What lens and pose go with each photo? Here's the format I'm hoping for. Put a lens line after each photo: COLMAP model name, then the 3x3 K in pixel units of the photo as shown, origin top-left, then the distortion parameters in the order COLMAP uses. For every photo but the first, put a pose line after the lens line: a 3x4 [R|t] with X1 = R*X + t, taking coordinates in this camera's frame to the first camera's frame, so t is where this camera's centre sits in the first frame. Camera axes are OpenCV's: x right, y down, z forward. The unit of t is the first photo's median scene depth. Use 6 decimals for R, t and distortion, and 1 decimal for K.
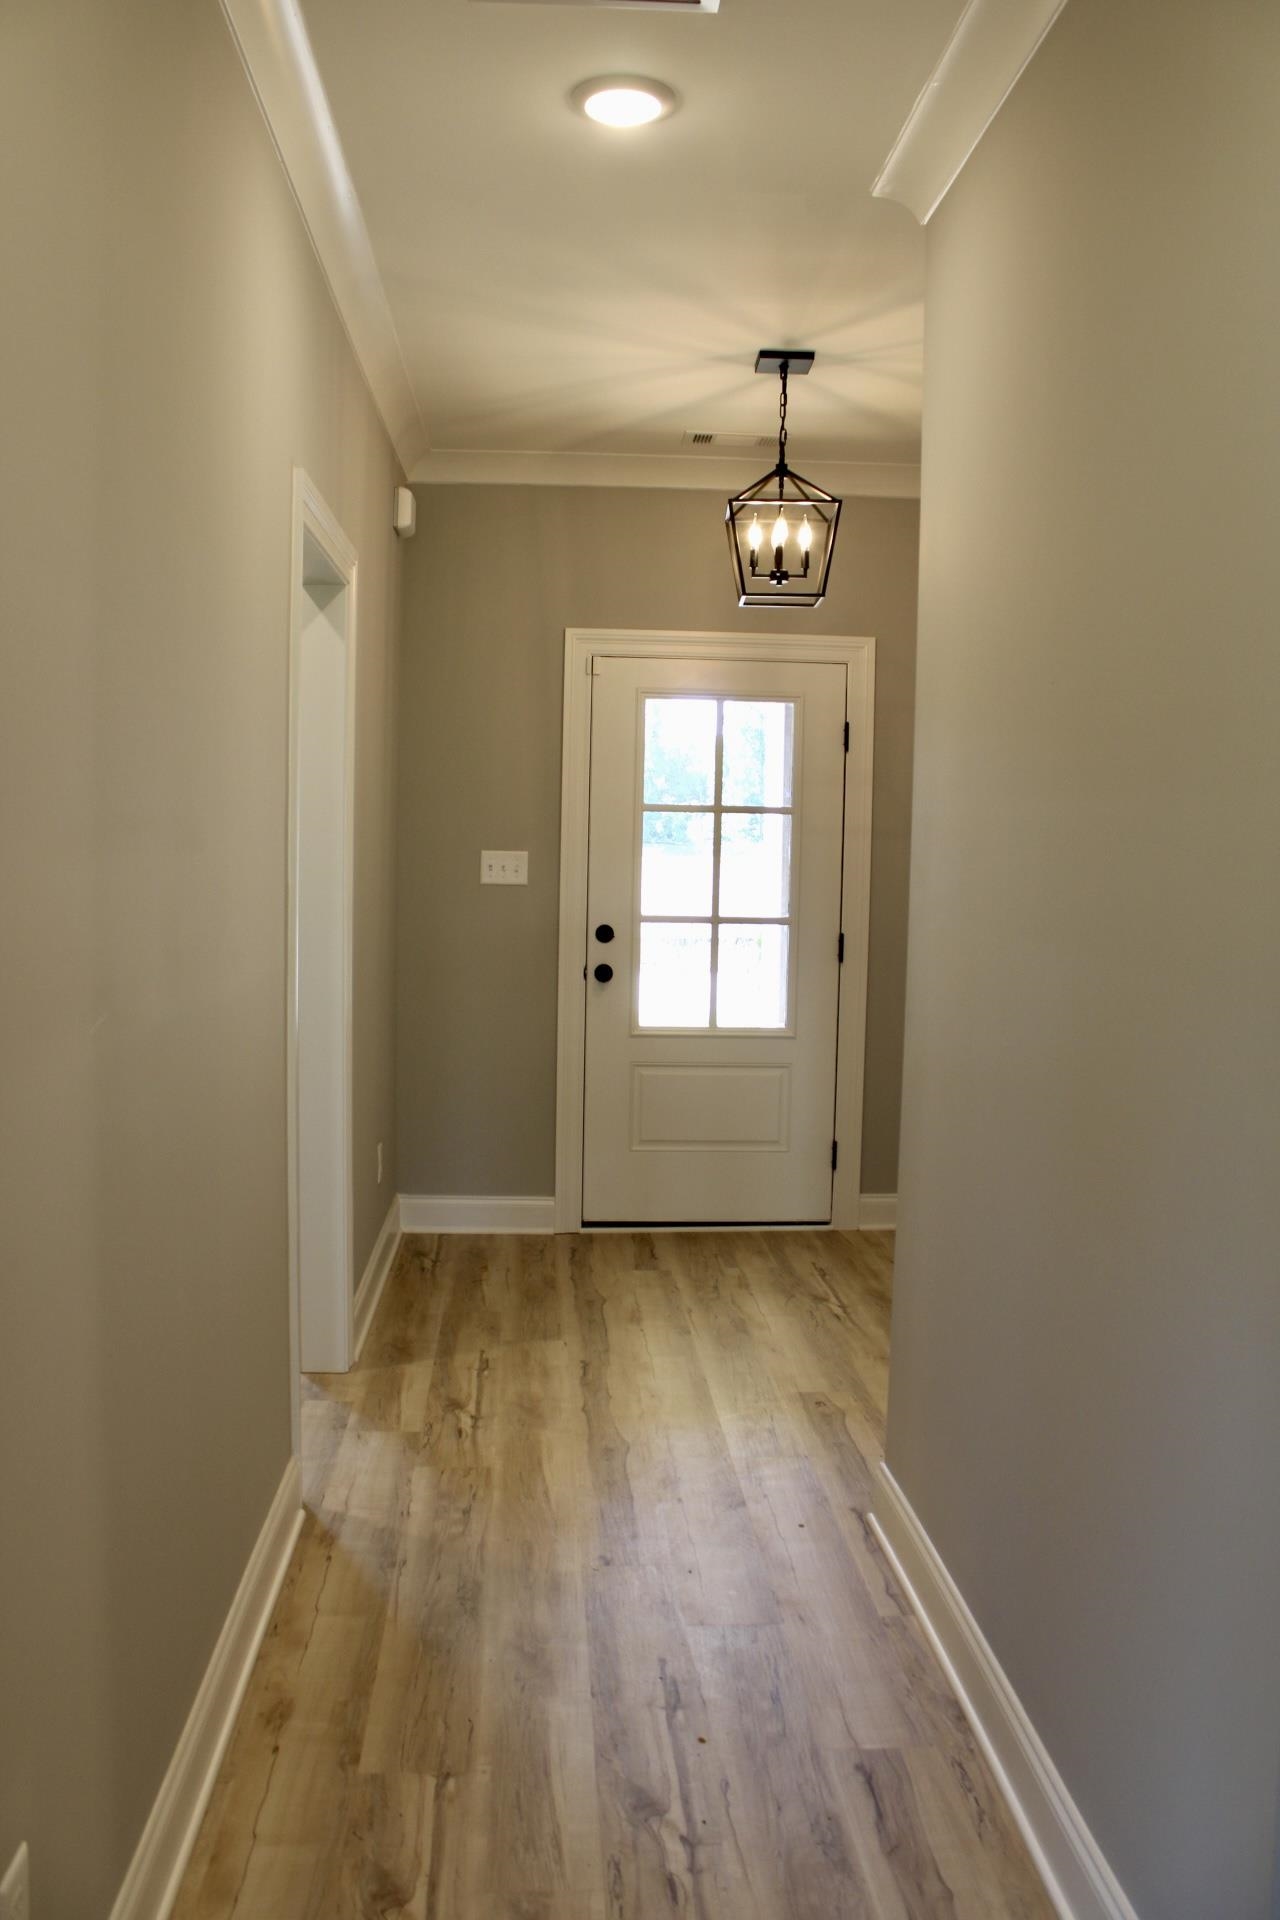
lens RADIAL K [[1607.0, 0, 642.7], [0, 1607.0, 960.4], [0, 0, 1]] dist [-0.131233, 0.101659]
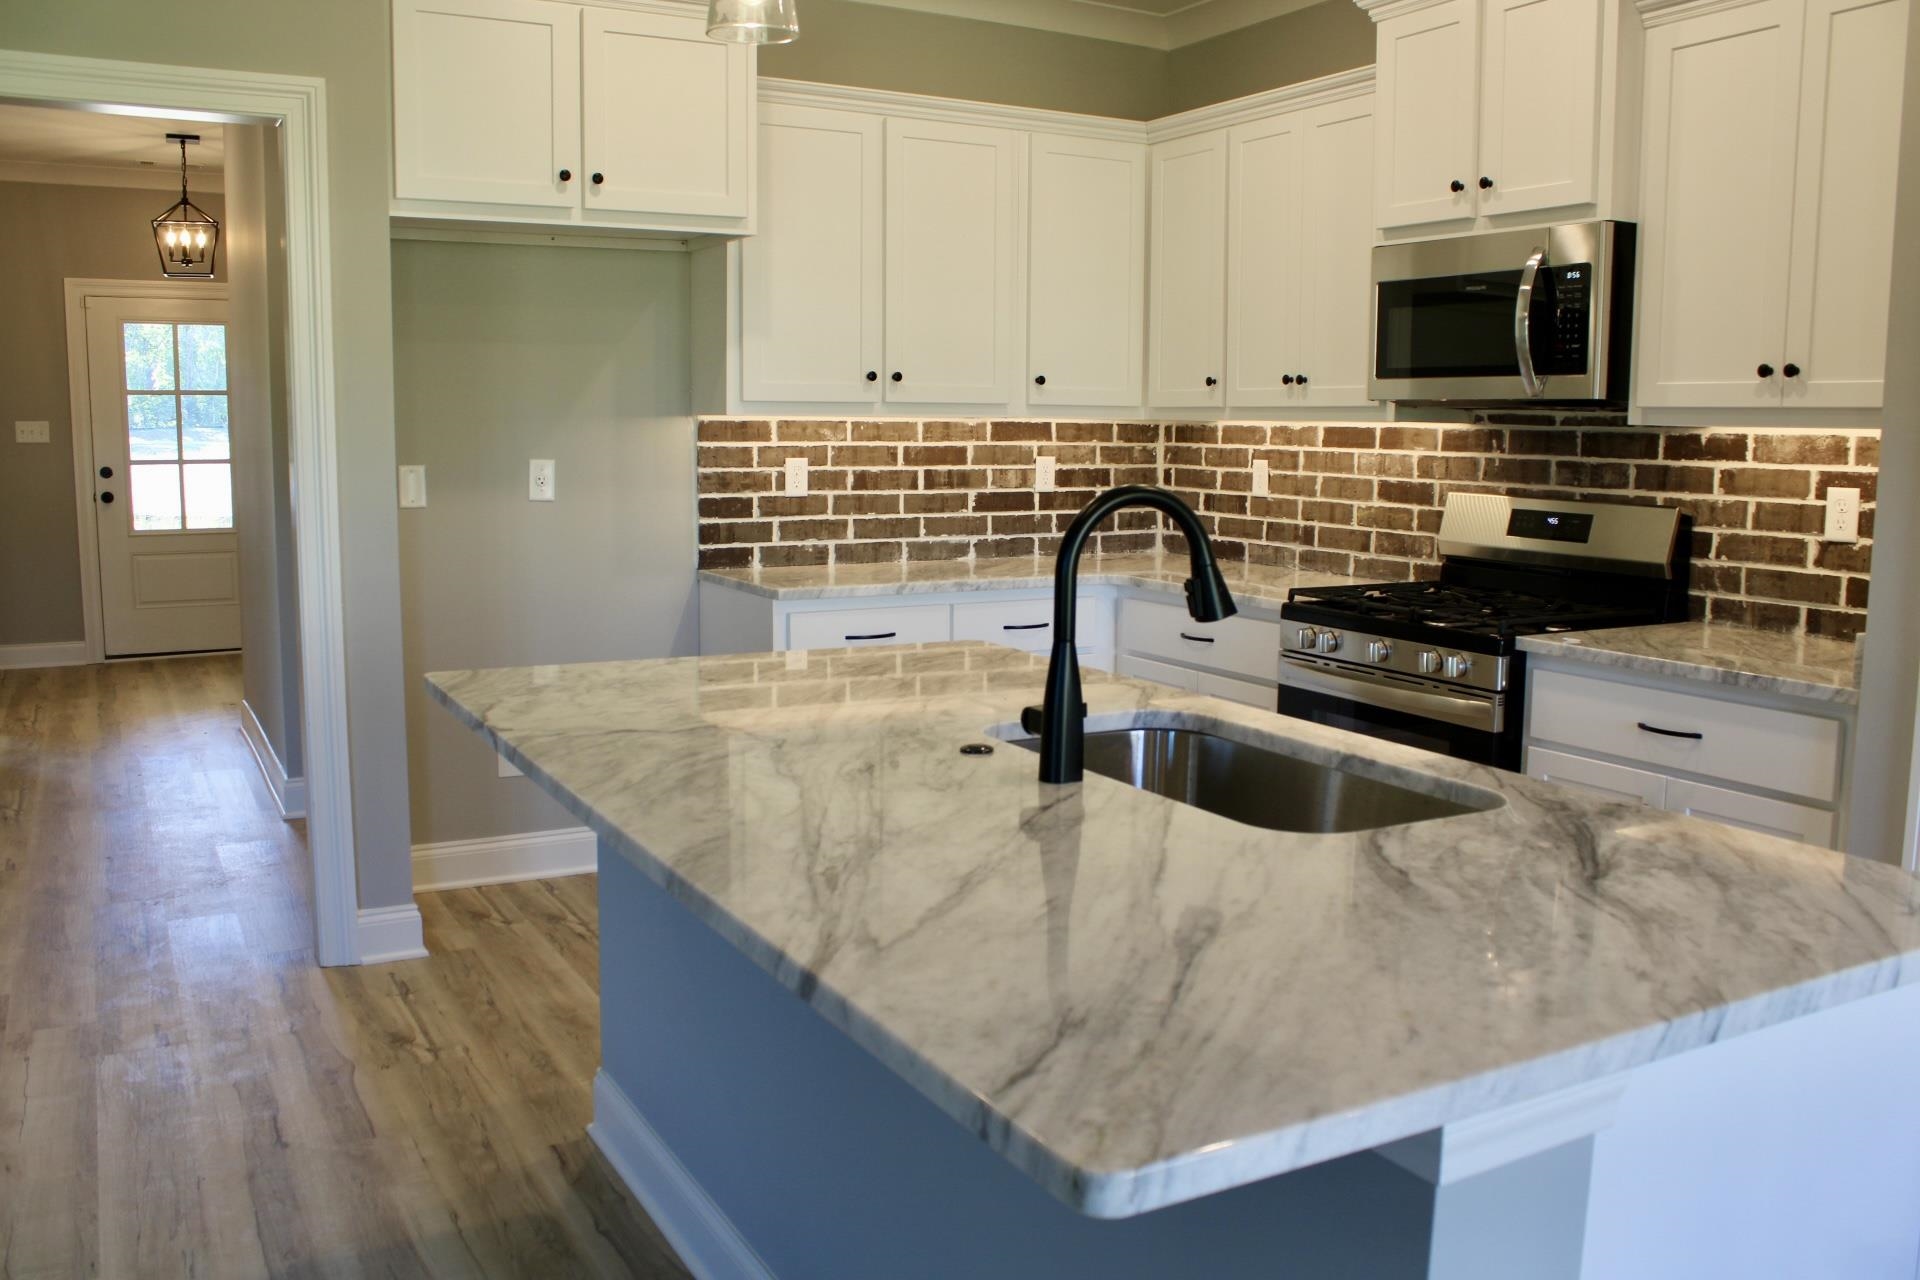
lens RADIAL K [[1607.0, 0, 974.5], [0, 1607.0, 649.3], [0, 0, 1]] dist [-0.131233, 0.101659]
pose [[0.902255, -0.071946, 0.425159, 0.085571], [0.042489, 0.996018, 0.078378, 0.074145], [-0.429105, -0.052653, 0.901719, -0.773994]]
